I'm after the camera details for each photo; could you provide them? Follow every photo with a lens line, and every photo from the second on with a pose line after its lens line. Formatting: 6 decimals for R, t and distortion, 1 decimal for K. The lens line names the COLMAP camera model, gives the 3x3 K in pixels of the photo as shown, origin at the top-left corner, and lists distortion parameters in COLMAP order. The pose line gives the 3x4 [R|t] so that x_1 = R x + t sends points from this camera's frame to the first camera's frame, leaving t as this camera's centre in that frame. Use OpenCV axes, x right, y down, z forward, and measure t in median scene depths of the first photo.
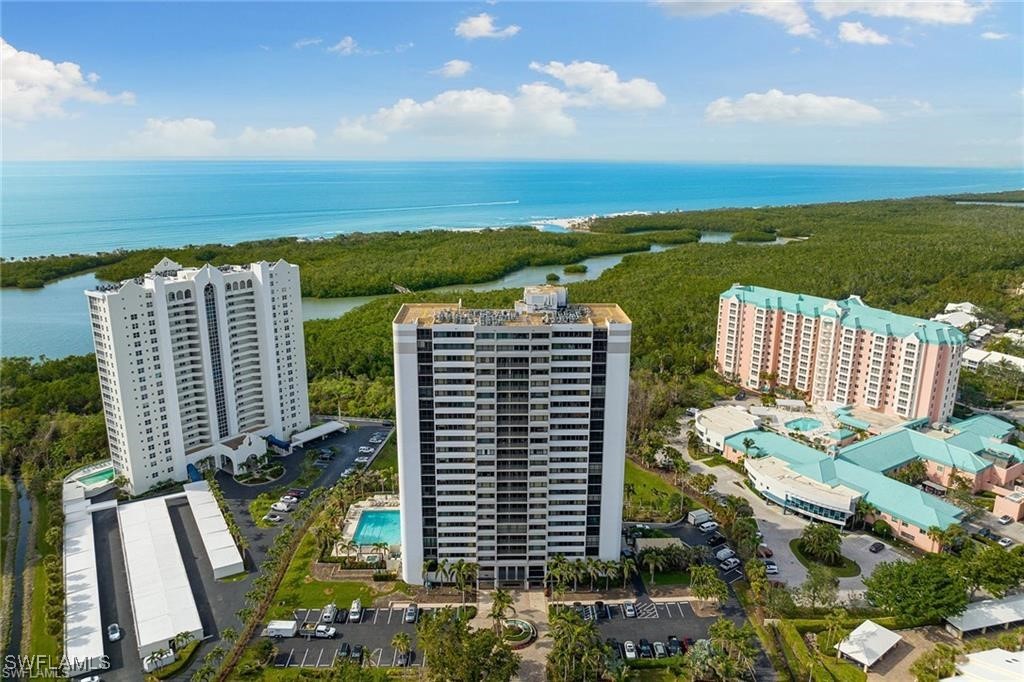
lens RADIAL K [[719.4, 0, 512.0], [0, 719.4, 341.0], [0, 0, 1]] dist [-0.039007, -0.000948]
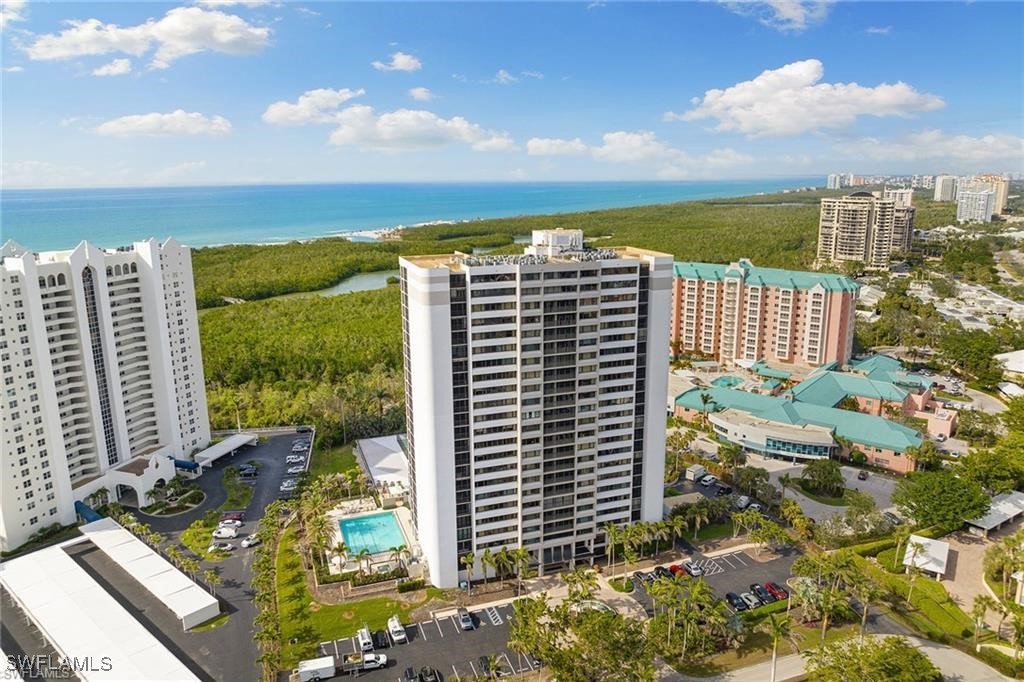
lens RADIAL K [[719.4, 0, 512.0], [0, 719.4, 341.0], [0, 0, 1]] dist [-0.039007, -0.000948]
pose [[0.950935, -0.081855, 0.298367, -0.253543], [0.090908, 0.995722, -0.016565, 0.064363], [-0.295734, 0.042876, 0.954308, 0.146639]]
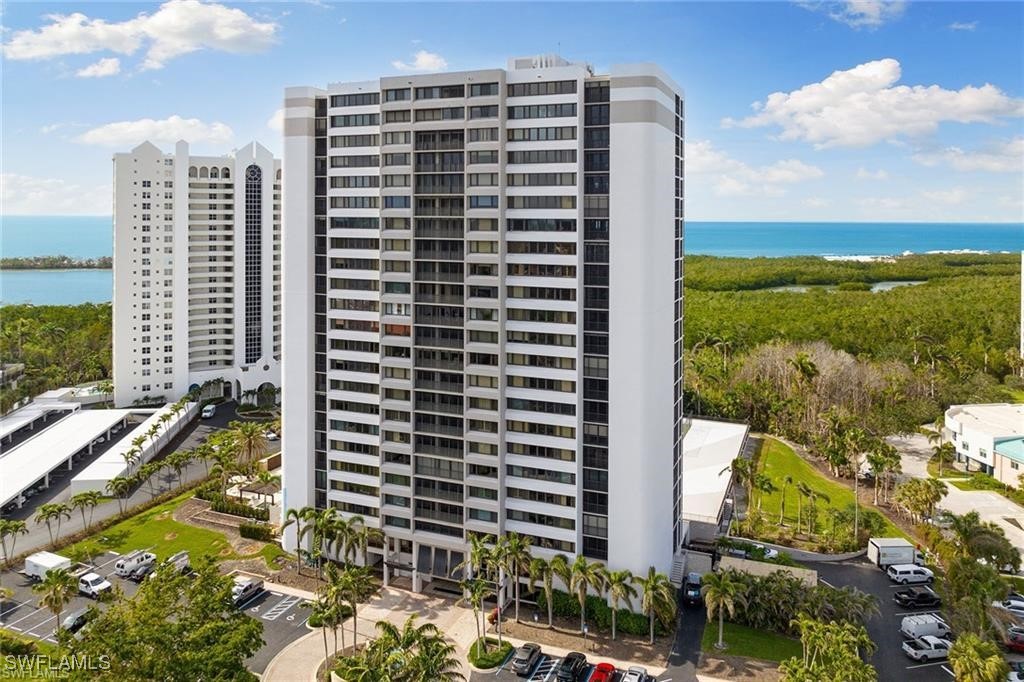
lens RADIAL K [[753.5, 0, 512.8], [0, 753.5, 217.2], [0, 0, 1]] dist [-0.018437, -0.007123]
pose [[0.918188, 0.003103, -0.396133, 0.229693], [-0.104782, 0.966258, -0.235302, 0.176209], [0.382036, 0.257559, 0.887531, 0.404972]]
